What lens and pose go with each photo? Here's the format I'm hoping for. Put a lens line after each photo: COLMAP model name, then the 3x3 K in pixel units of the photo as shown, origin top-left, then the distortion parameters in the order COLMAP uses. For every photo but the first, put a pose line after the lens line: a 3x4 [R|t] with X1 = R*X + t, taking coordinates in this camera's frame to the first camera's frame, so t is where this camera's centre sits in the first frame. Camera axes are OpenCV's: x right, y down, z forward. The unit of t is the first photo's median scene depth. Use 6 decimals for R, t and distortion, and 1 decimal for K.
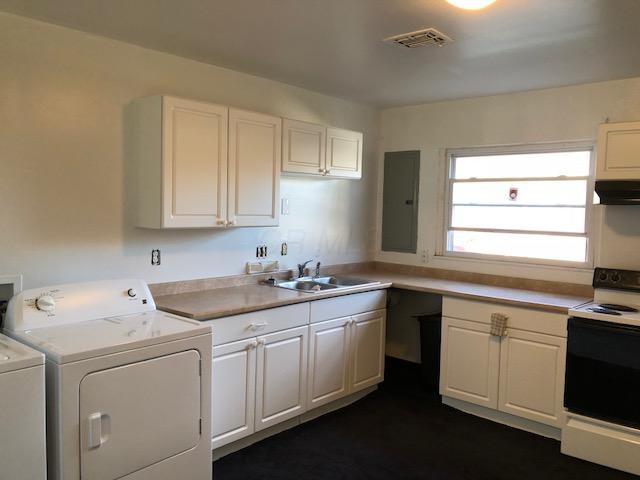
lens RADIAL K [[524.3, 0, 320.0], [0, 524.3, 240.0], [0, 0, 1]] dist [0.011000, -0.006532]
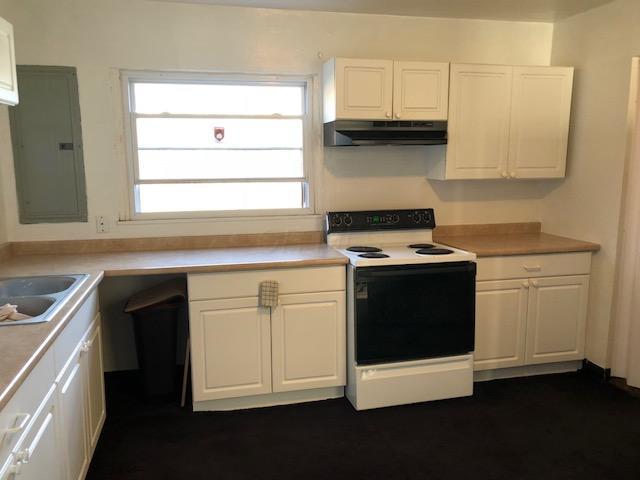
lens RADIAL K [[524.3, 0, 320.0], [0, 524.3, 240.0], [0, 0, 1]] dist [0.011000, -0.006532]
pose [[0.566497, -0.152019, 0.809920, -0.251536], [0.072075, 0.988211, 0.135071, -0.026152], [-0.820905, -0.018142, 0.570776, 0.433657]]
